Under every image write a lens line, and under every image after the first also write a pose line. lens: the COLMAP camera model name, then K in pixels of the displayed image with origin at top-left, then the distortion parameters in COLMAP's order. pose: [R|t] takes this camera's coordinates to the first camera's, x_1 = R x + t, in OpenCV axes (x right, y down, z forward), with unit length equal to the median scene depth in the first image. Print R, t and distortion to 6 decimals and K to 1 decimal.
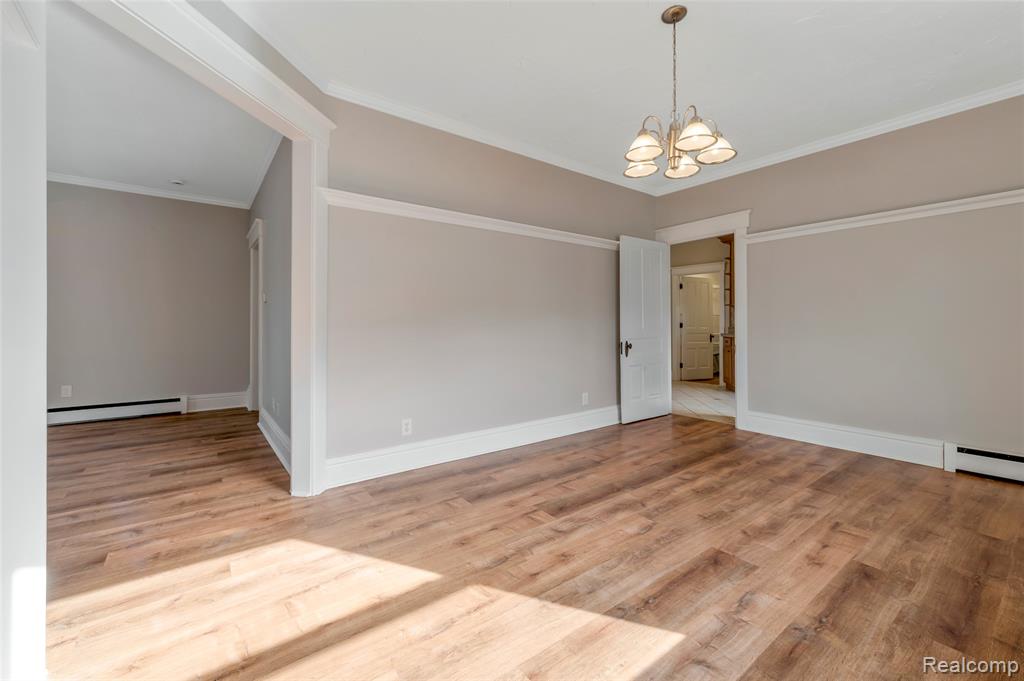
lens RADIAL K [[418.7, 0, 512.0], [0, 418.7, 334.8], [0, 0, 1]] dist [0.012790, 0.000028]
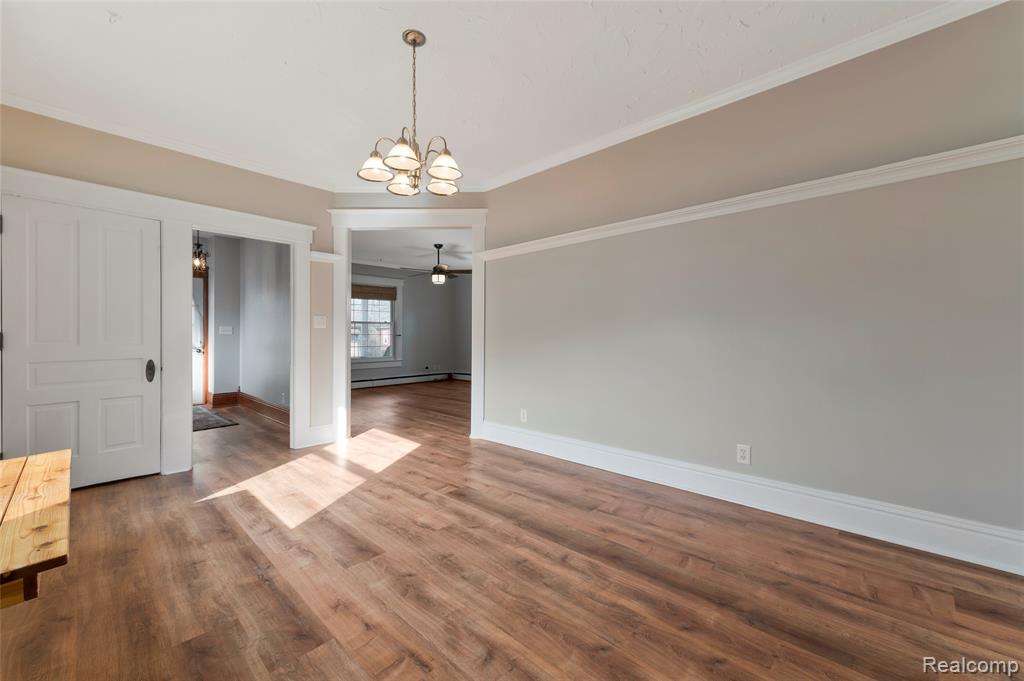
lens RADIAL K [[408.5, 0, 508.0], [0, 408.5, 335.4], [0, 0, 1]] dist [0.011213, -0.000034]
pose [[0.157242, -0.002204, -0.987558, 1.378468], [-0.019625, 0.999793, -0.005356, -0.034037], [0.987365, 0.020223, 0.157166, 1.012657]]
